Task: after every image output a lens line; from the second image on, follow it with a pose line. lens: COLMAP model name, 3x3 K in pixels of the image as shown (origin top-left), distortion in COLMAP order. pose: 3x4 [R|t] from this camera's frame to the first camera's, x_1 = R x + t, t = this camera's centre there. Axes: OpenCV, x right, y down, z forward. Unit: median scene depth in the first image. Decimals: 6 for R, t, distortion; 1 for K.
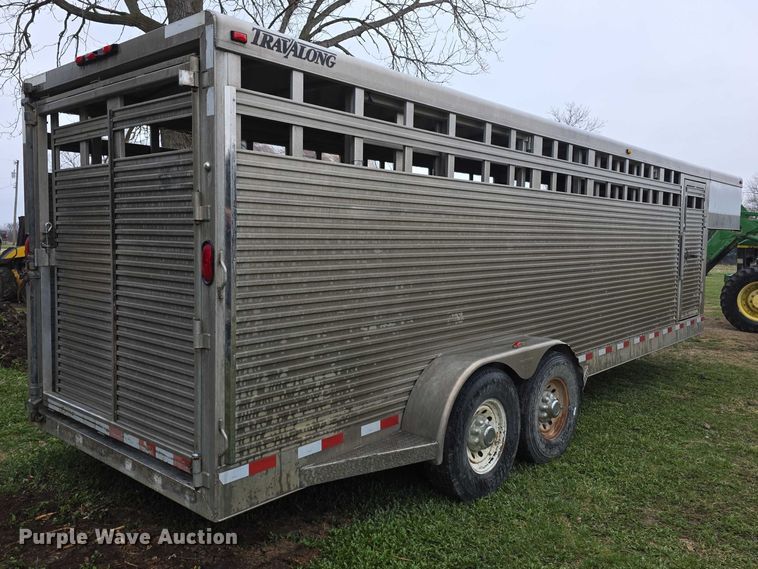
lens RADIAL K [[618.0, 0, 379.0], [0, 618.0, 284.5], [0, 0, 1]] dist [0.051774, -0.002320]
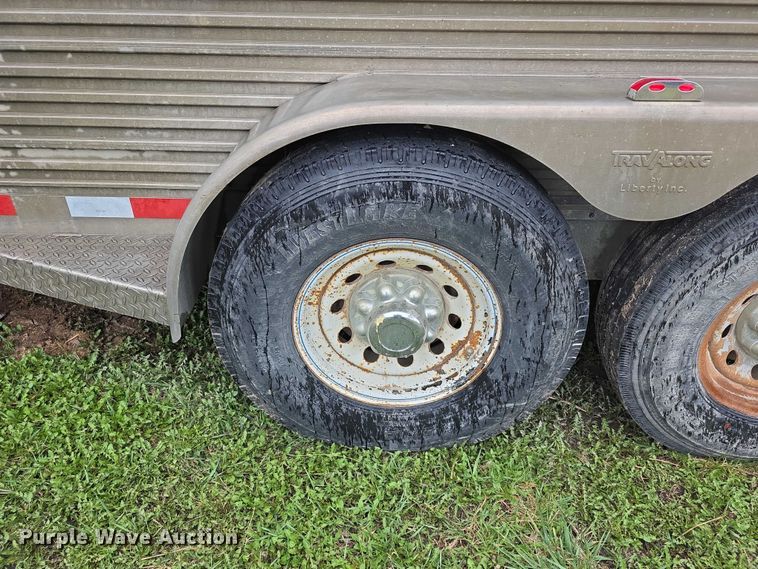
lens RADIAL K [[484.6, 0, 383.6], [0, 484.6, 279.1], [0, 0, 1]] dist [0.030930, -0.003423]
pose [[0.642236, 0.403512, -0.651699, 0.376996], [-0.059580, 0.873926, 0.482394, 0.089109], [0.764188, -0.270982, 0.585308, 0.922193]]
